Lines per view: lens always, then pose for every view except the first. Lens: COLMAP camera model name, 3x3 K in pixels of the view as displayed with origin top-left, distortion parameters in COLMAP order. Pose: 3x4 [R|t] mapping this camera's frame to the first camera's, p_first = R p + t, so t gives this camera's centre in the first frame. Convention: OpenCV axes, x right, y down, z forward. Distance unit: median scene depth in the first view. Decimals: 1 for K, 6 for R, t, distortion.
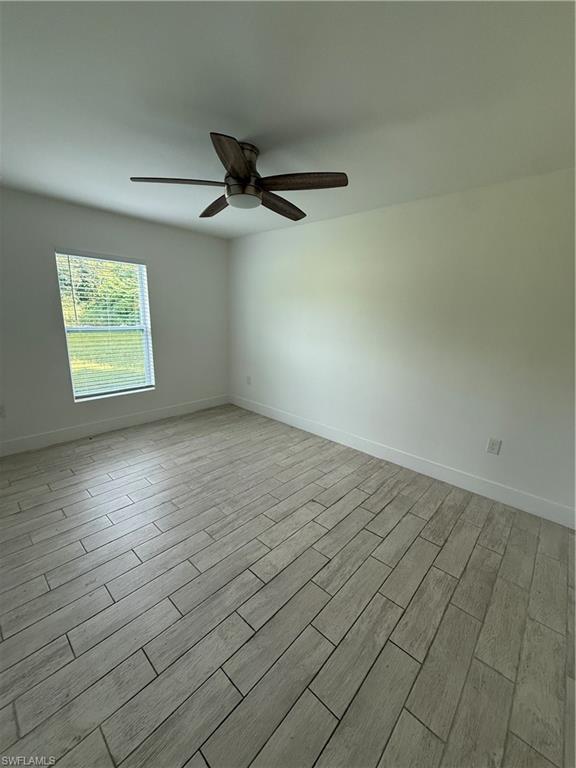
lens RADIAL K [[306.9, 0, 286.4], [0, 306.9, 385.2], [0, 0, 1]] dist [0.000137, -0.000451]
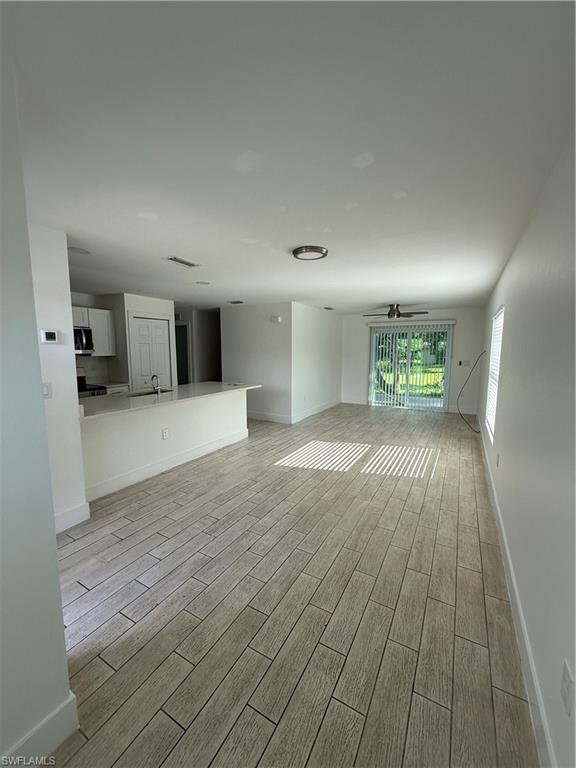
lens RADIAL K [[306.9, 0, 286.8], [0, 306.9, 383.8], [0, 0, 1]] dist [0.000137, -0.000451]
pose [[-0.974918, -0.013318, -0.222167, -0.037081], [-0.090301, 0.936026, 0.340149, -0.452712], [0.203424, 0.351680, -0.913751, 1.926357]]
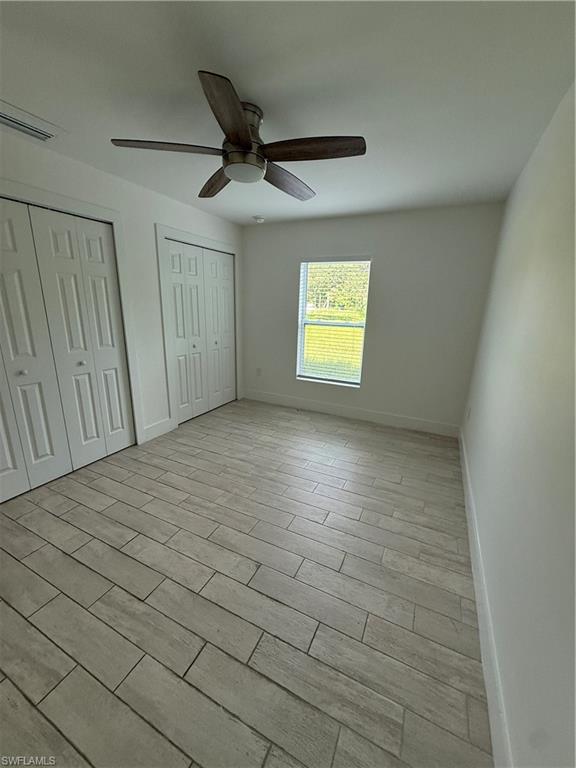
lens RADIAL K [[306.9, 0, 287.2], [0, 306.9, 383.6], [0, 0, 1]] dist [0.000137, -0.000451]
pose [[0.285600, 0.221581, -0.932381, 0.468270], [-0.241379, 0.958170, 0.153772, -0.106298], [0.927453, 0.181140, 0.327139, 0.521777]]
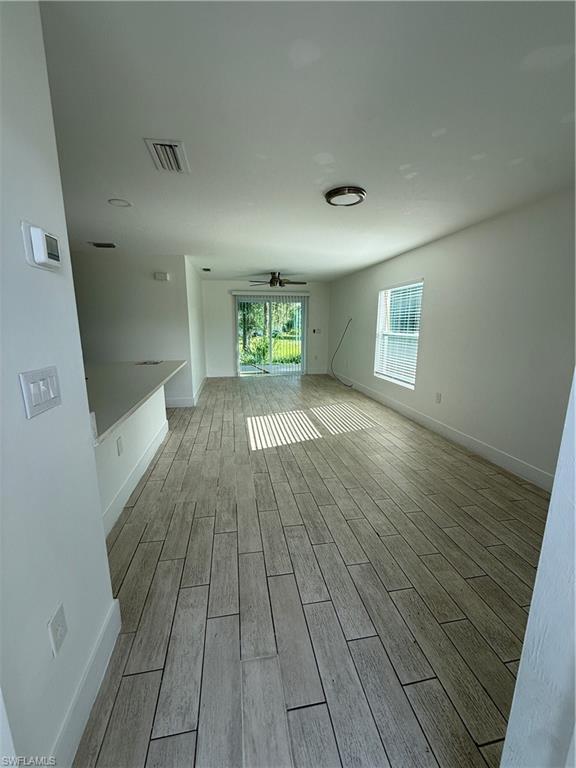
lens RADIAL K [[306.9, 0, 288.4], [0, 306.9, 384.2], [0, 0, 1]] dist [0.000137, -0.000451]
pose [[-0.605663, 0.117903, -0.786938, 0.600732], [-0.216891, 0.927054, 0.305825, -0.226452], [0.765592, 0.355907, -0.535910, 1.341007]]
